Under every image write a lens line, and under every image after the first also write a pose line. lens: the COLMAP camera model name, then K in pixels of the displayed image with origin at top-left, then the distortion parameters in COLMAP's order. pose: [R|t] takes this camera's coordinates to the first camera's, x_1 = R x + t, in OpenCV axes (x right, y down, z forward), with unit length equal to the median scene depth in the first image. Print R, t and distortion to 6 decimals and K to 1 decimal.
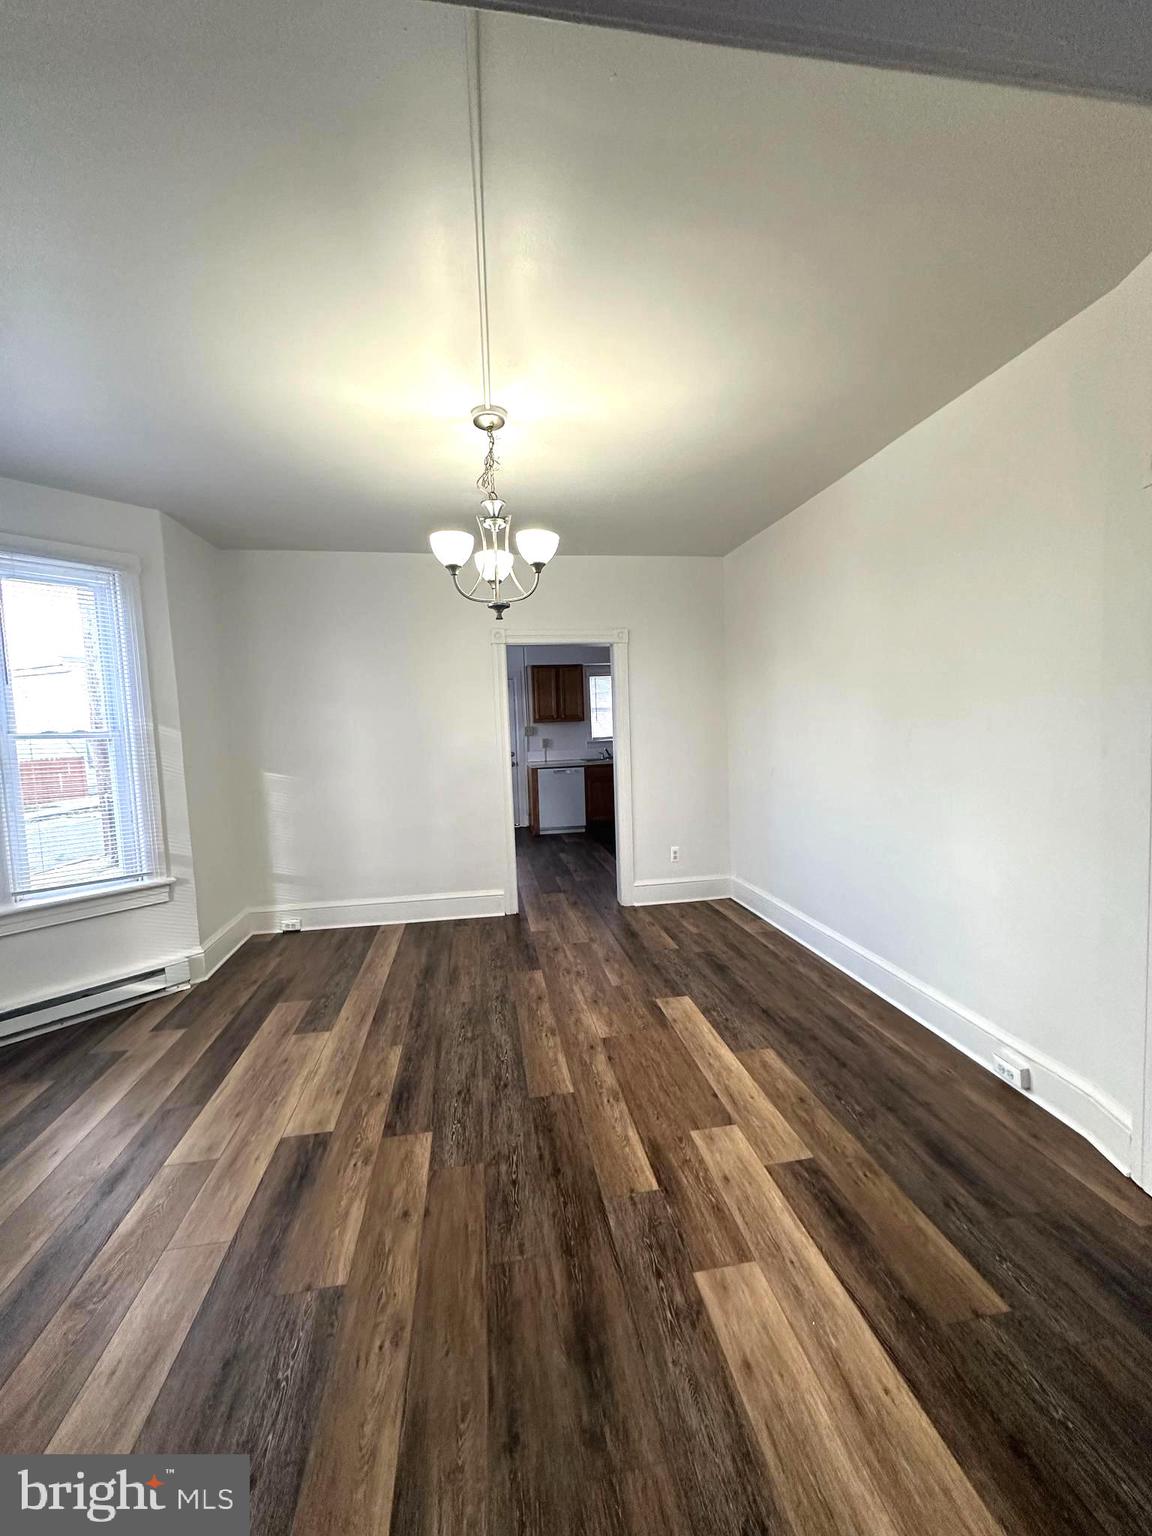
lens RADIAL K [[609.8, 0, 576.3], [0, 609.8, 764.7], [0, 0, 1]] dist [-0.001203, 0.001019]
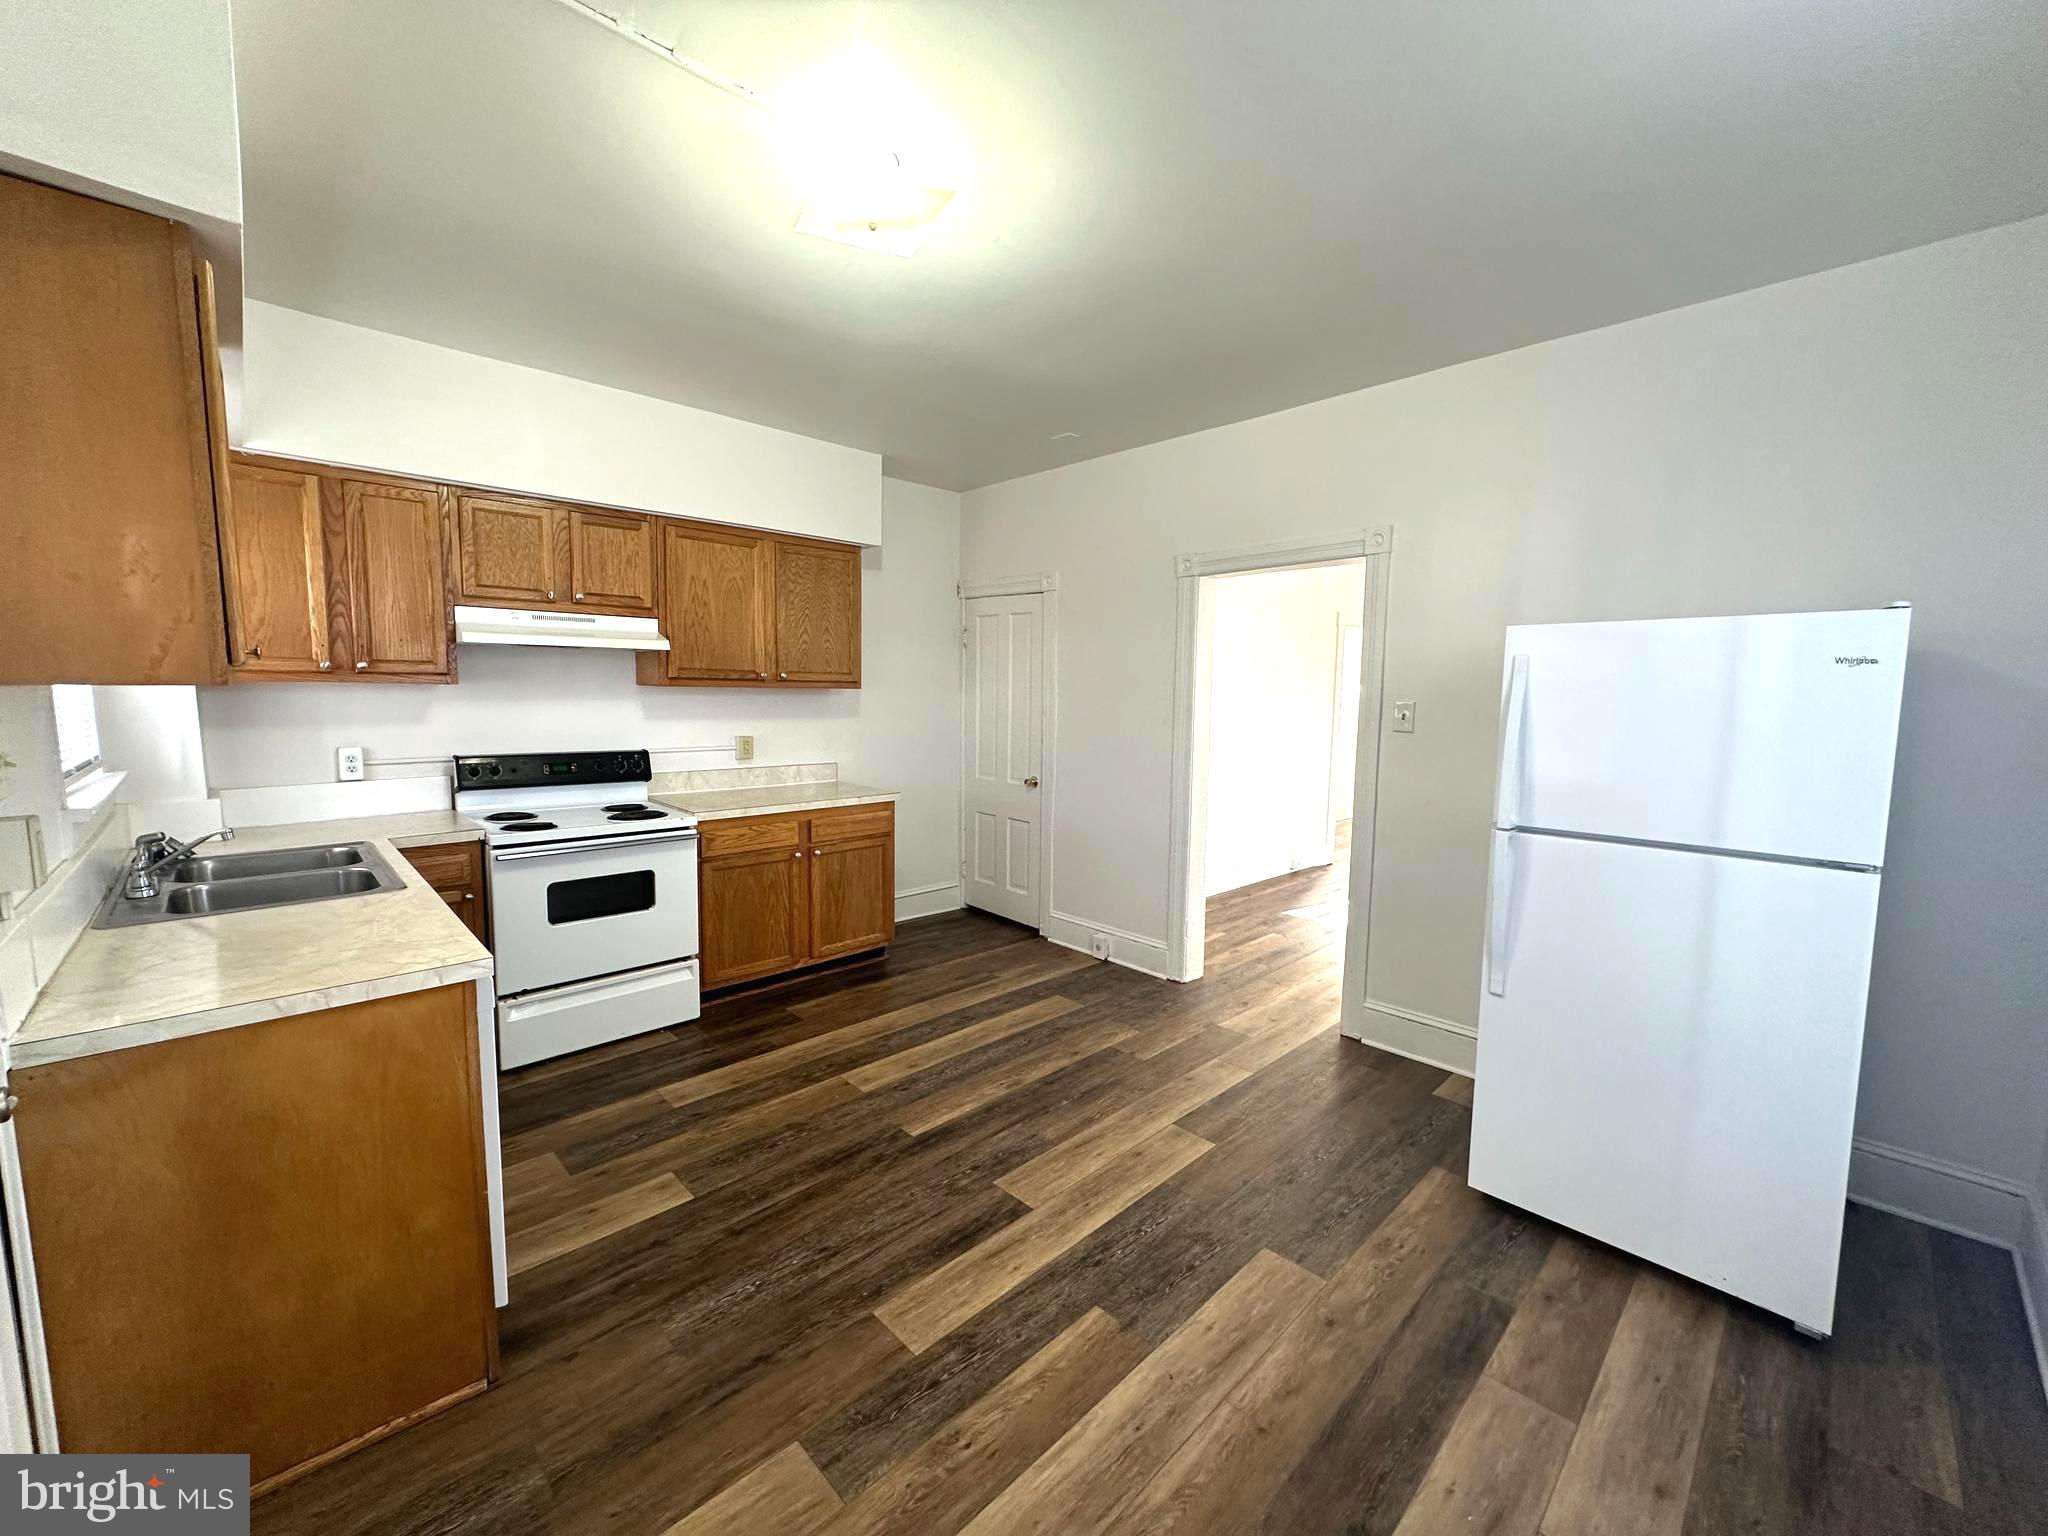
lens RADIAL K [[813.1, 0, 1024.4], [0, 813.1, 765.6], [0, 0, 1]] dist [-0.001203, 0.001019]
pose [[-0.571194, -0.050856, 0.819238, -0.917372], [0.059997, 0.992822, 0.103462, -0.174448], [-0.818619, 0.108249, -0.564043, 2.838309]]
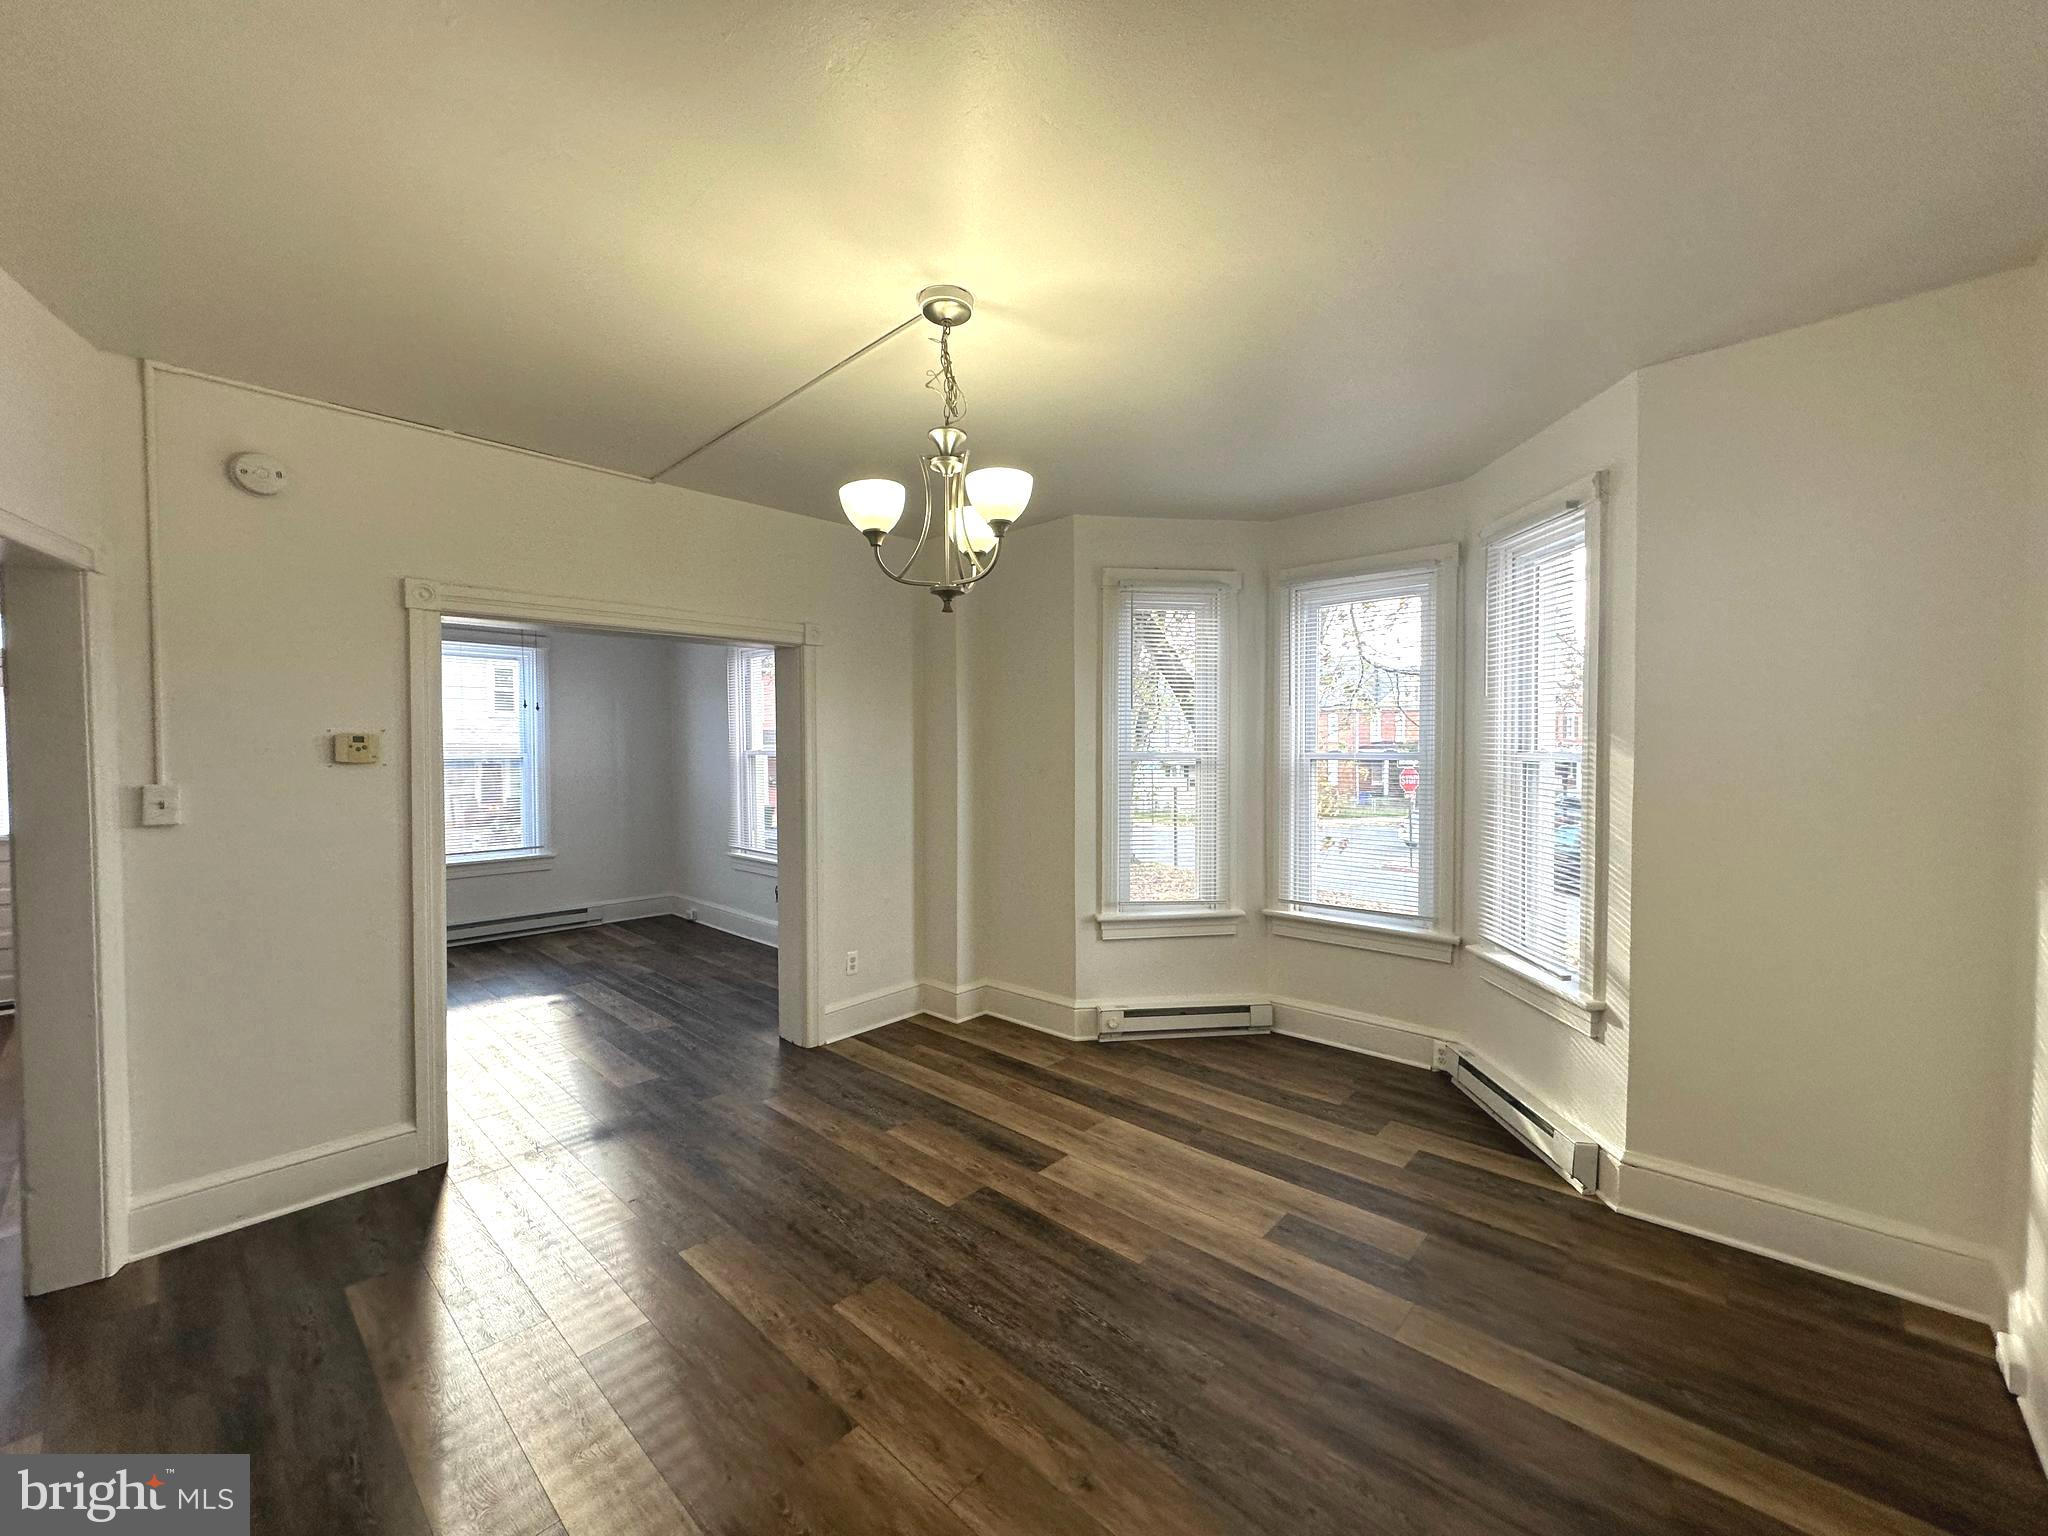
lens RADIAL K [[813.1, 0, 1024.5], [0, 813.1, 758.4], [0, 0, 1]] dist [-0.001203, 0.001019]
pose [[-0.788927, 0.048779, -0.612548, 0.312034], [-0.006757, 0.996095, 0.088024, -0.147124], [0.614450, 0.073583, -0.785517, 1.573564]]
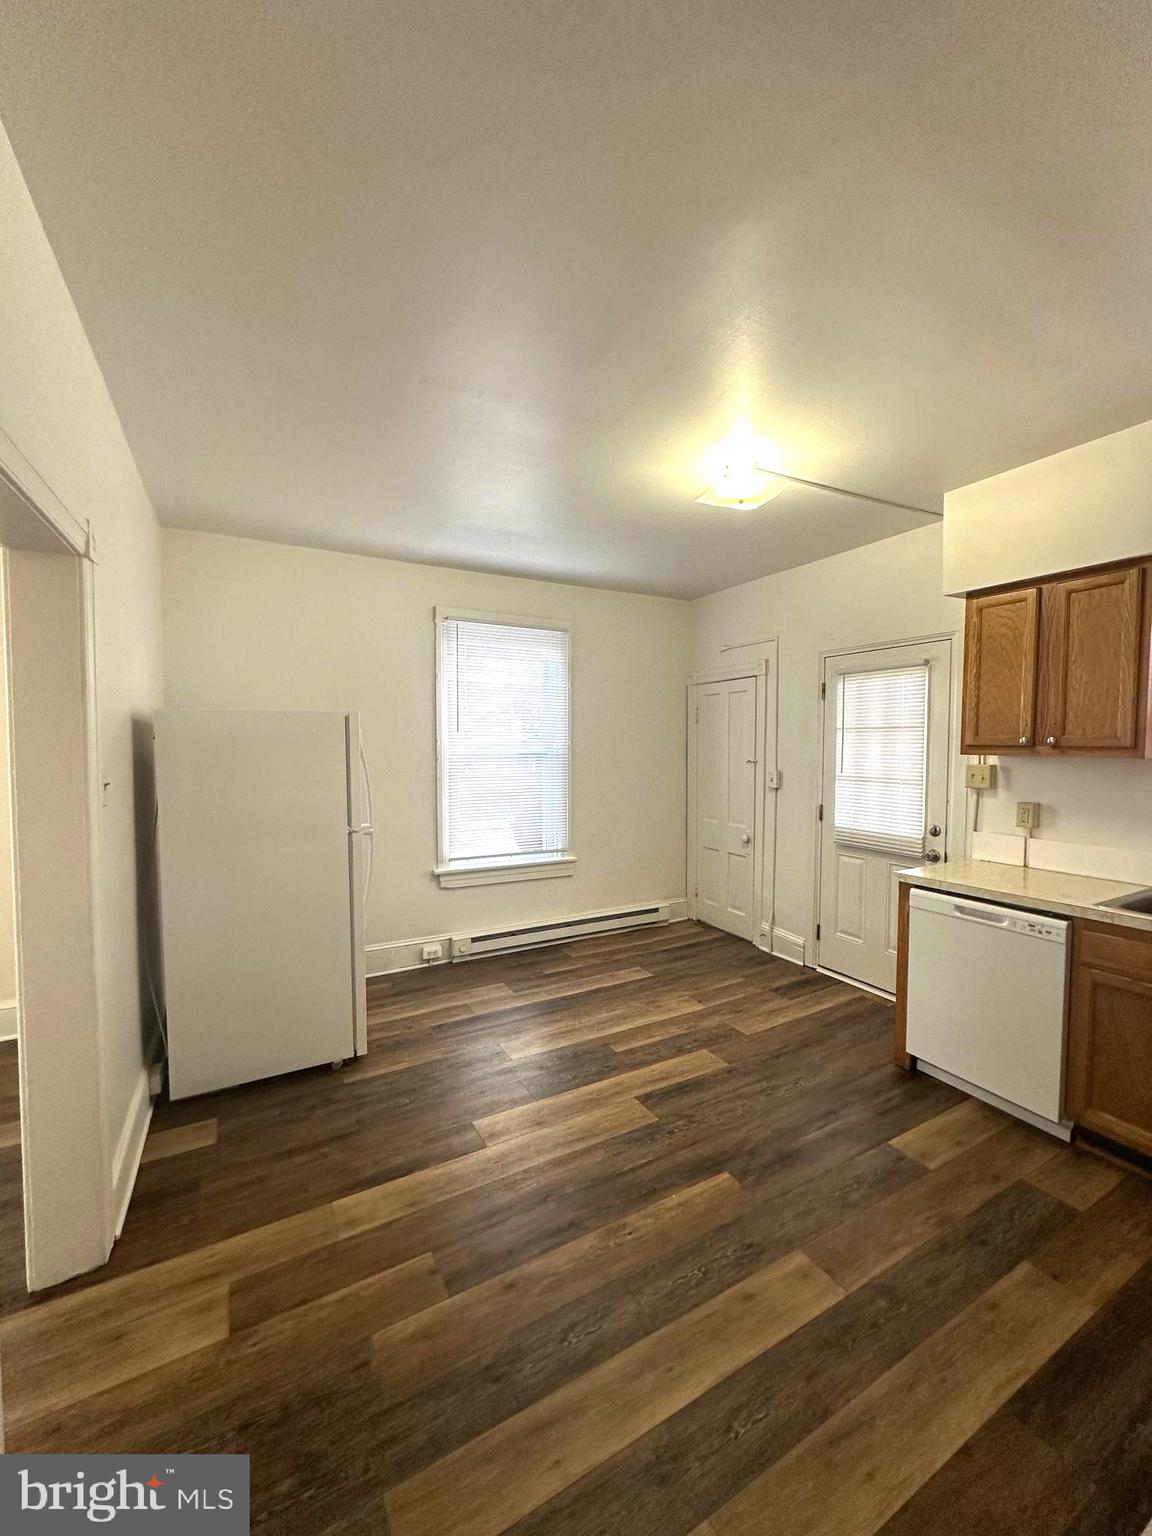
lens RADIAL K [[609.8, 0, 575.6], [0, 609.8, 765.2], [0, 0, 1]] dist [-0.001203, 0.001019]
pose [[0.335599, 0.071142, -0.939315, 0.563980], [-0.074523, 0.996024, 0.048812, -0.187322], [0.939053, 0.053619, 0.339566, 1.971713]]
